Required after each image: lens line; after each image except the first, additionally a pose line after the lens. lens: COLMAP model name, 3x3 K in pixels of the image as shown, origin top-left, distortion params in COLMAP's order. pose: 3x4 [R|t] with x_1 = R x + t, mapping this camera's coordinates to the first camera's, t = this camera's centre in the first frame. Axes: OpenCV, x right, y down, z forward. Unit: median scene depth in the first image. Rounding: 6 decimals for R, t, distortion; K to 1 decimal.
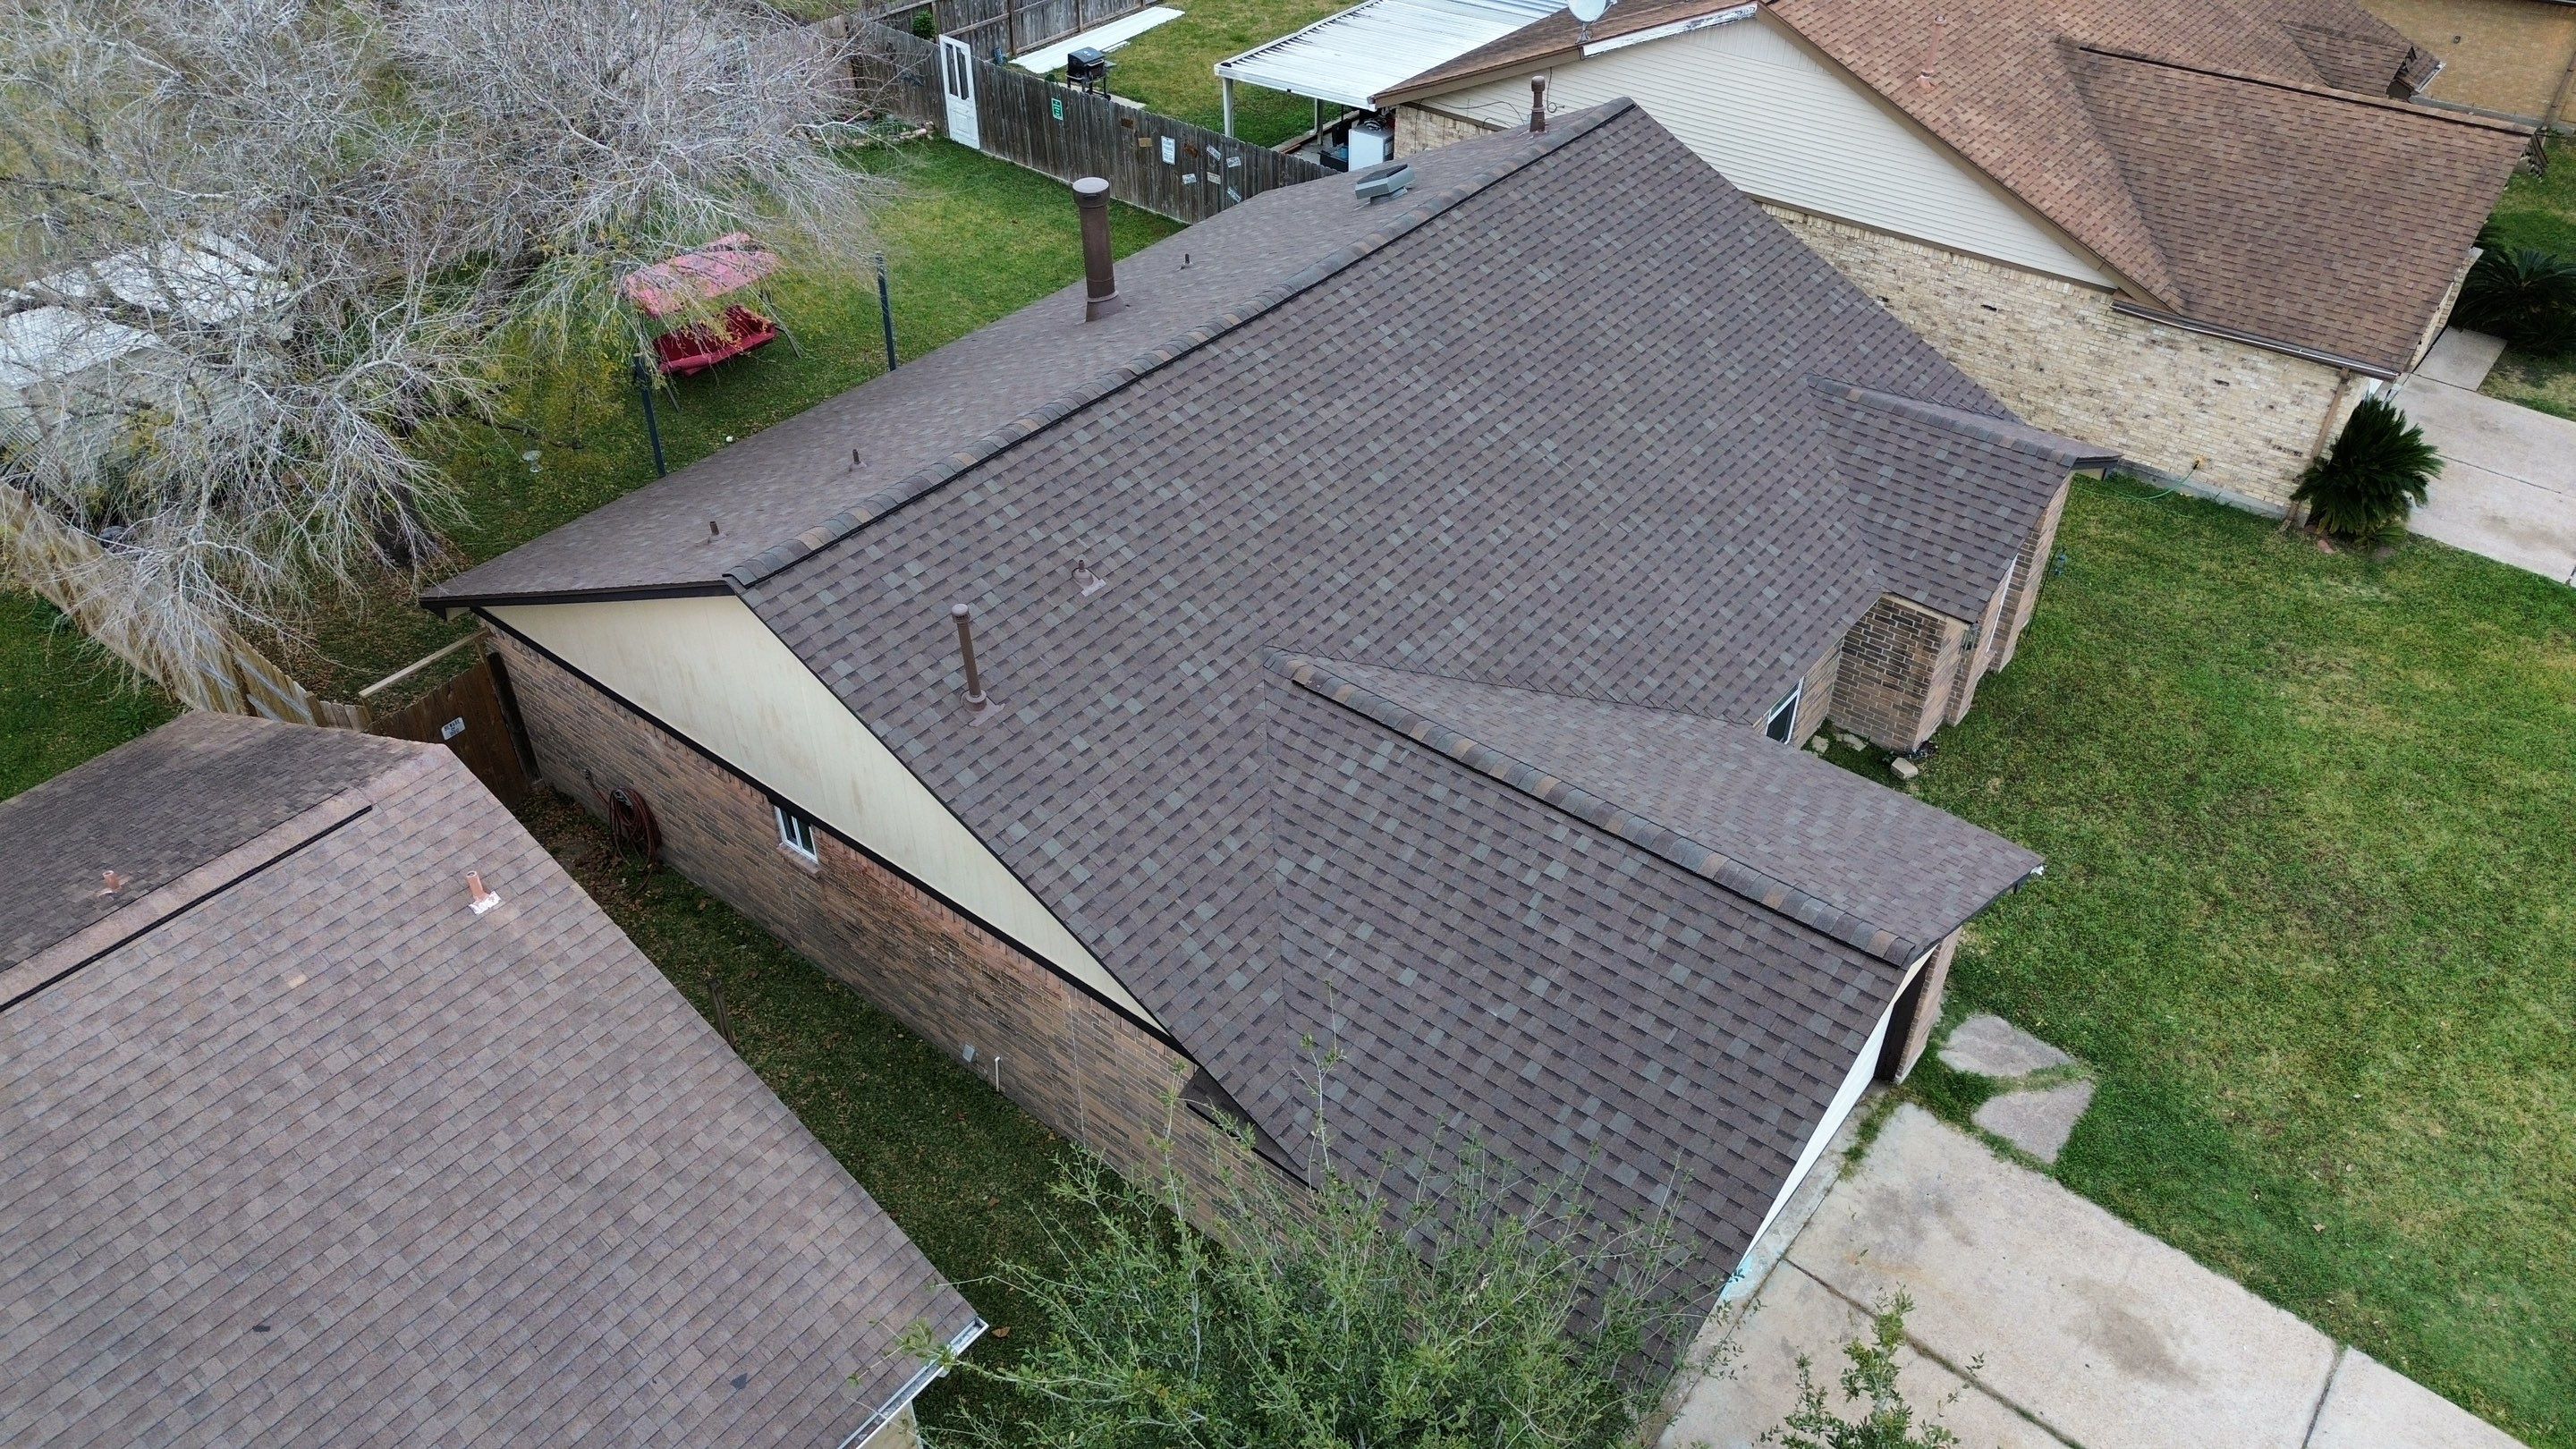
lens RADIAL K [[1828.3, 0, 1293.4], [0, 1828.3, 714.4], [0, 0, 1]] dist [0.066093, -0.061304]
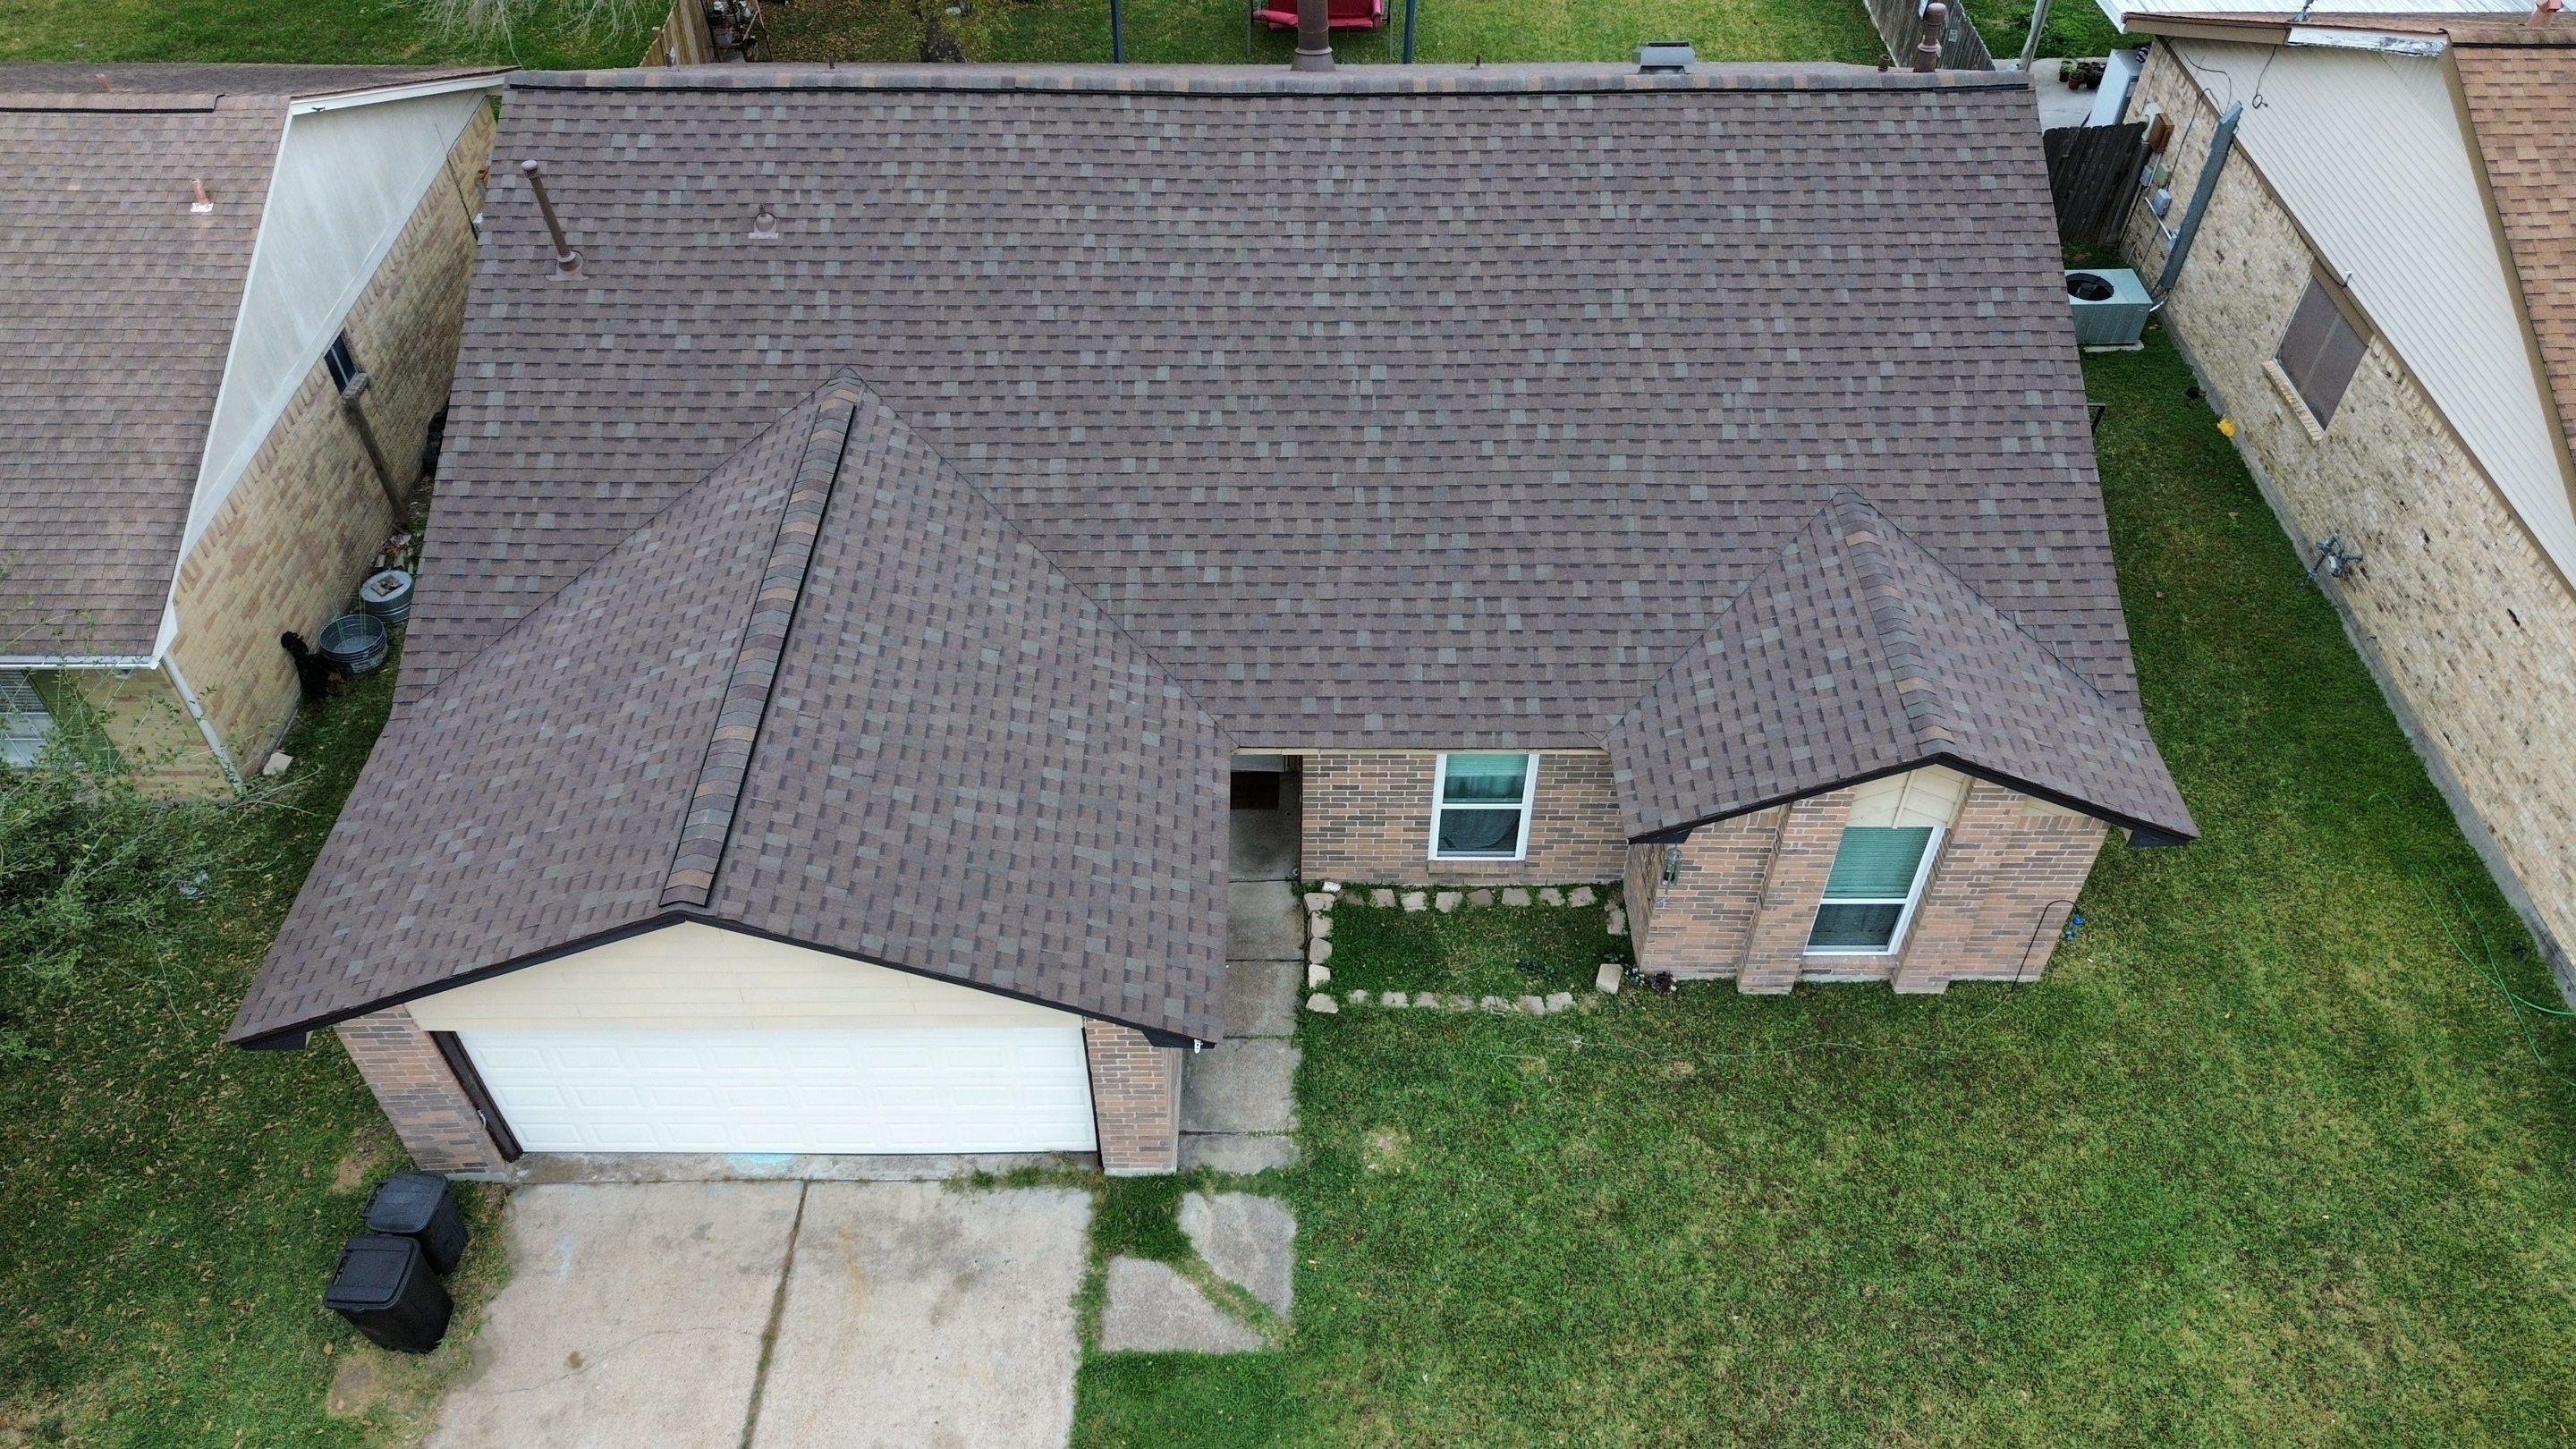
lens RADIAL K [[1831.0, 0, 1292.7], [0, 1831.0, 719.3], [0, 0, 1]] dist [0.052416, -0.041444]
pose [[0.625080, 0.553582, -0.550293, 0.759597], [-0.479666, 0.828598, 0.288697, -0.272590], [0.615789, 0.083498, 0.783474, 0.375889]]
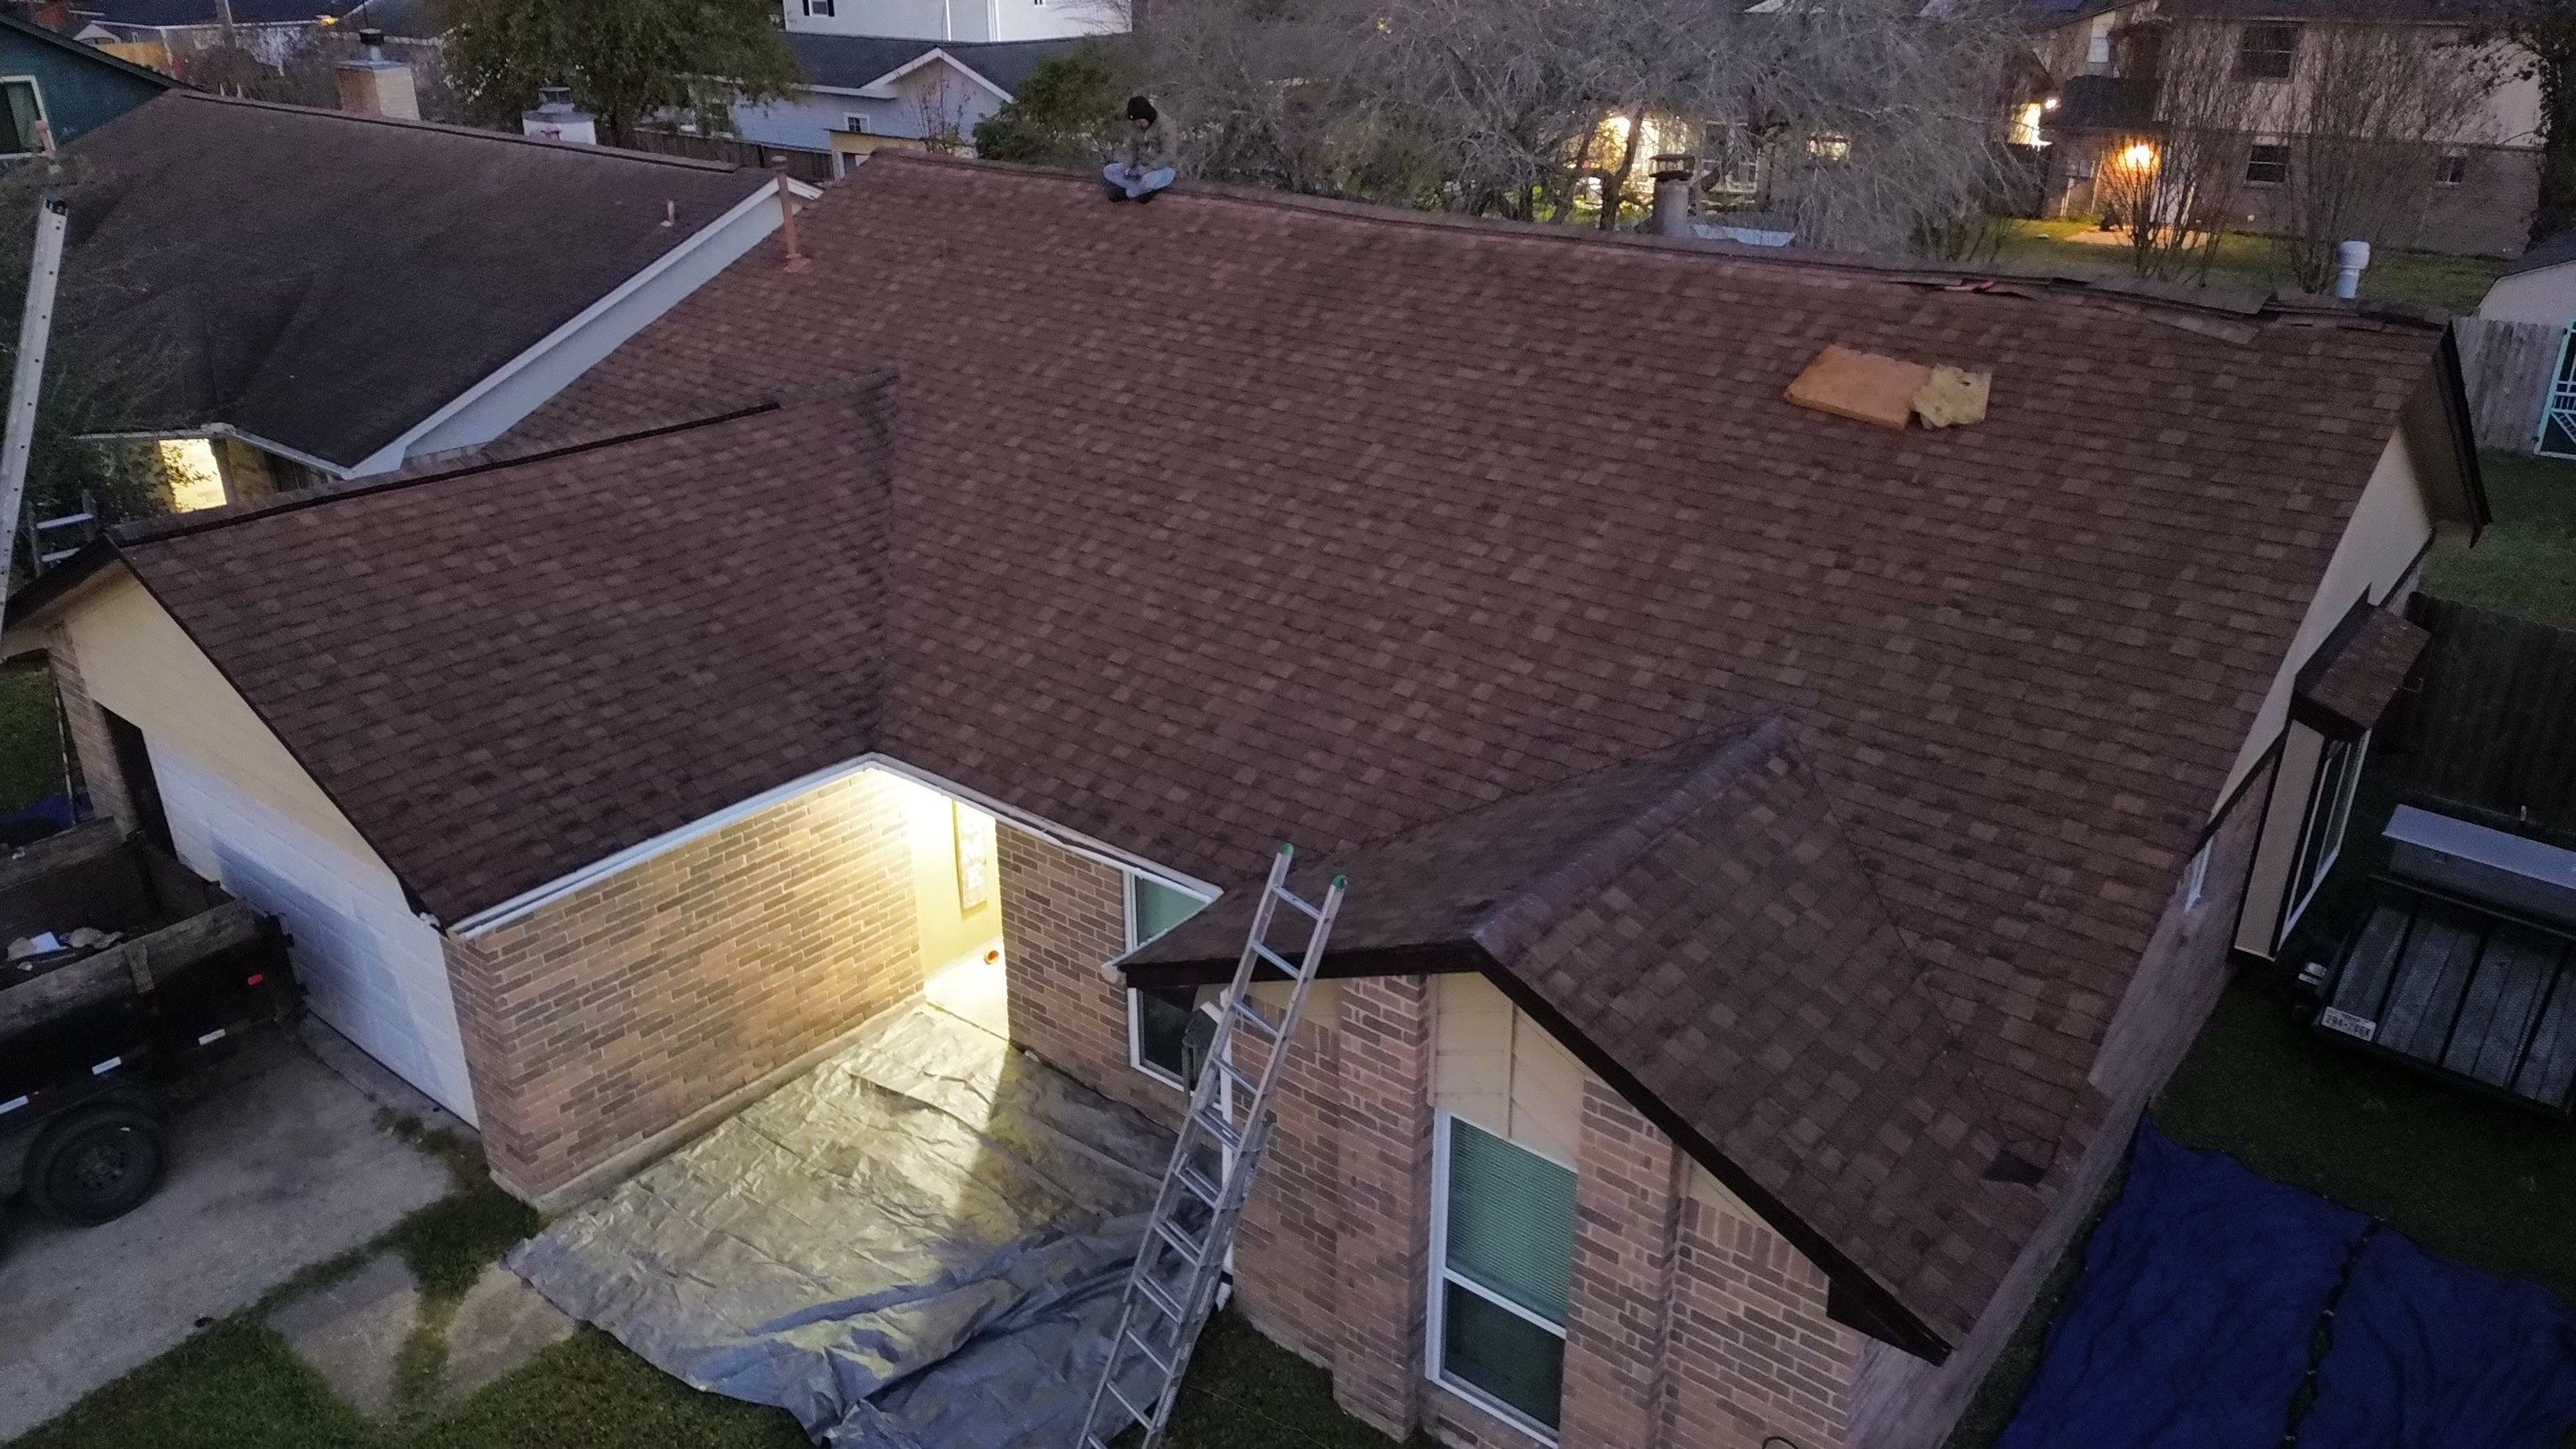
lens RADIAL K [[1812.1, 0, 1292.9], [0, 1812.1, 718.6], [0, 0, 1]] dist [0.087123, -0.093244]
pose [[-0.001644, 0.402687, -0.915336, 0.903517], [-0.613491, 0.722437, 0.318927, -0.325237], [0.789700, 0.562074, 0.245857, 1.001251]]
